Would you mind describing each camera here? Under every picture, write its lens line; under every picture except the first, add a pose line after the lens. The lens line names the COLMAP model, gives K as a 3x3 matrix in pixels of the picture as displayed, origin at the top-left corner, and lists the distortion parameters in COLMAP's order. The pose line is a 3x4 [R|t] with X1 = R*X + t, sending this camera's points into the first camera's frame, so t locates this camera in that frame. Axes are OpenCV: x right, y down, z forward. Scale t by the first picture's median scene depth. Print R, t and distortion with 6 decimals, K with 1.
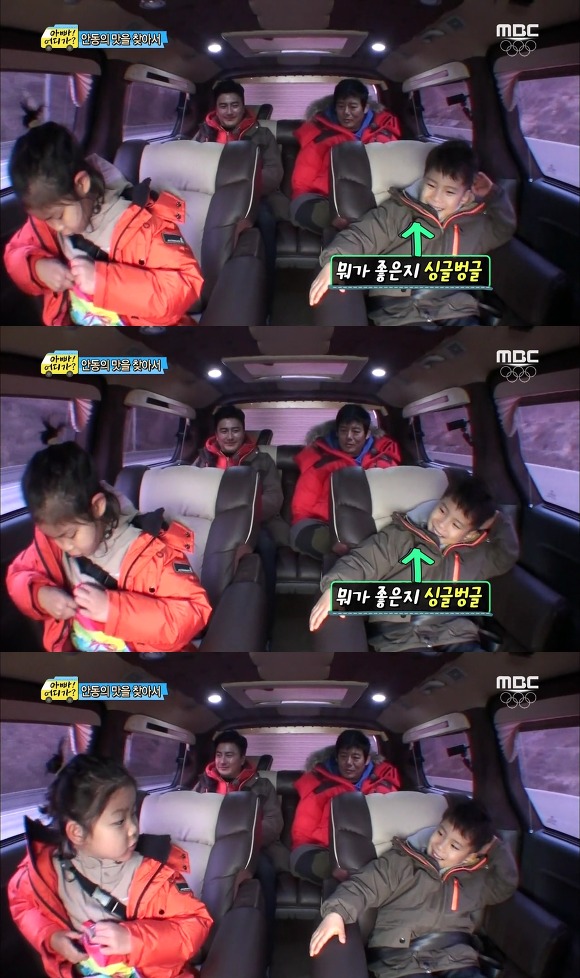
lens RADIAL K [[396.6, 0, 290.1], [0, 396.6, 487.0], [0, 0, 1]] dist [-0.001701, 0.000800]
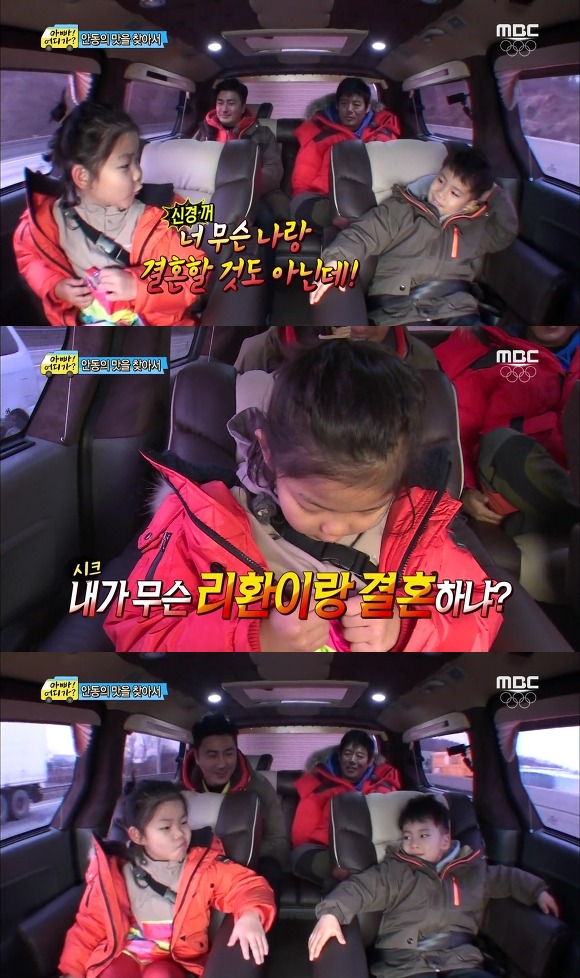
lens RADIAL K [[396.6, 0, 289.6], [0, 396.6, 489.7], [0, 0, 1]] dist [-0.001701, 0.000800]
pose [[0.999999, -0.000090, -0.001220, 0.000186], [0.000091, 1.000000, 0.000734, 1.638207], [0.001220, -0.000734, 0.999999, -0.000773]]
